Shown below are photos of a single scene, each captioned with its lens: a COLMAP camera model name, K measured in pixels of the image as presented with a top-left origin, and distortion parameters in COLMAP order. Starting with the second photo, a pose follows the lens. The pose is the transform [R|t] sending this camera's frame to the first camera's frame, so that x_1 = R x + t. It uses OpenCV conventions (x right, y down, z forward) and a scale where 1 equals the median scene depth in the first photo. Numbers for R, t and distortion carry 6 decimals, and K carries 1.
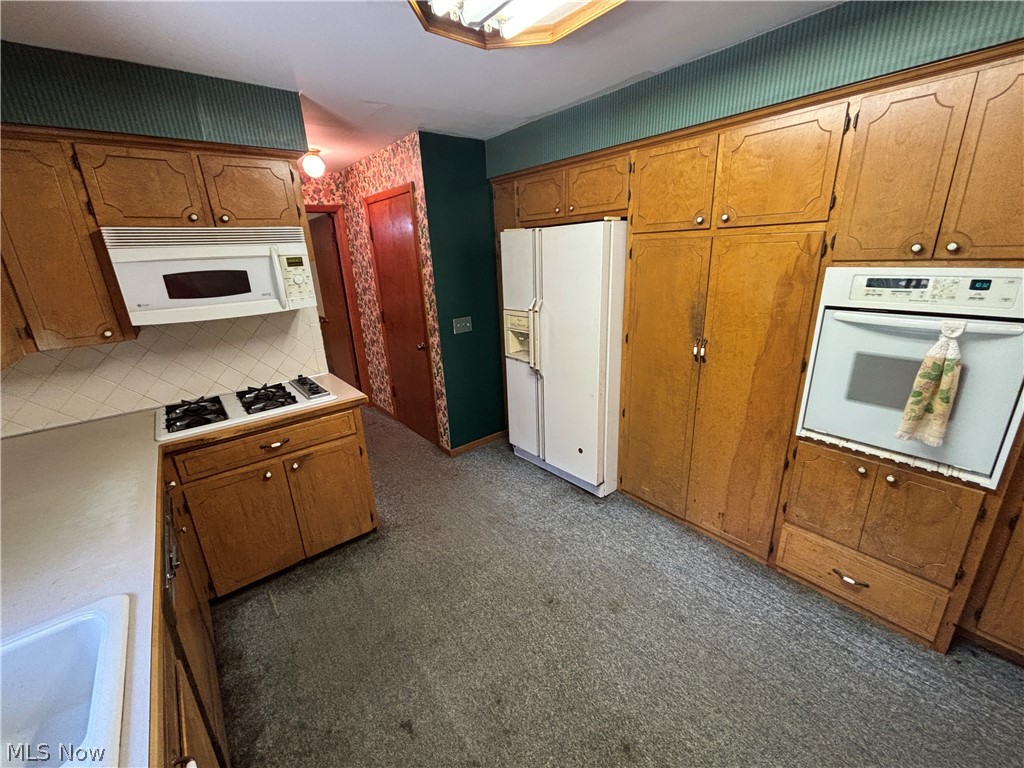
lens RADIAL K [[415.5, 0, 512.2], [0, 415.5, 379.1], [0, 0, 1]] dist [-0.001398, -0.001062]
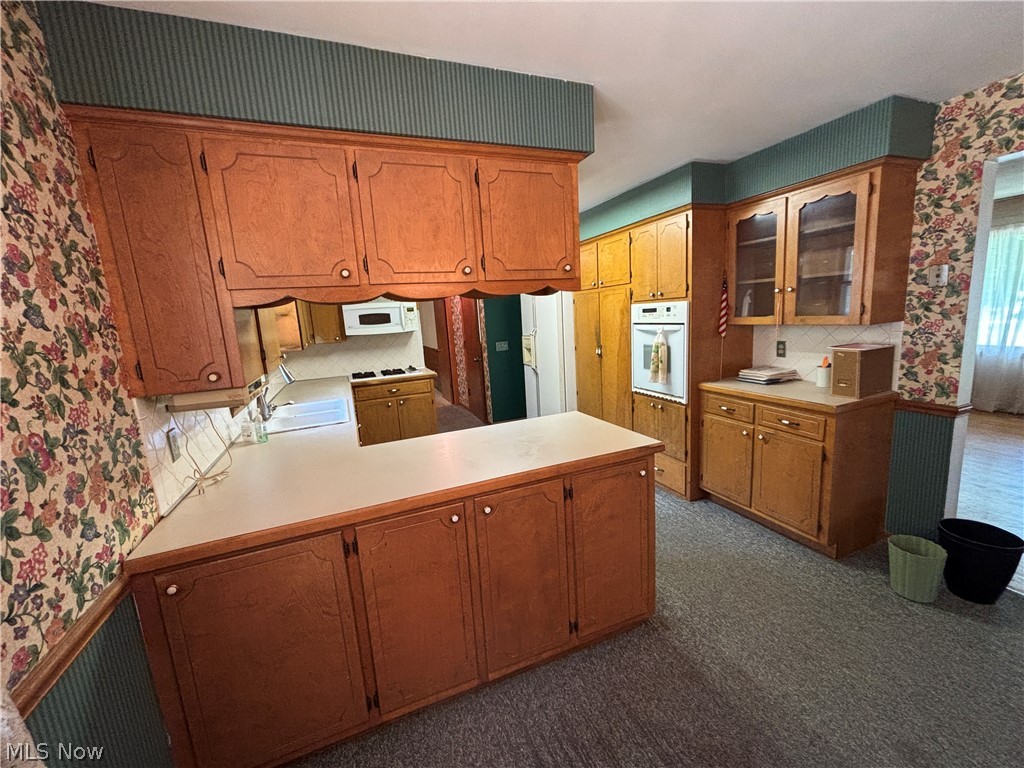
lens RADIAL K [[415.5, 0, 512.6], [0, 415.5, 385.0], [0, 0, 1]] dist [-0.001398, -0.001062]
pose [[0.956881, 0.031616, -0.288756, 0.717822], [-0.064429, 0.992399, -0.104846, 0.347753], [0.283246, 0.118929, 0.951645, -0.990582]]
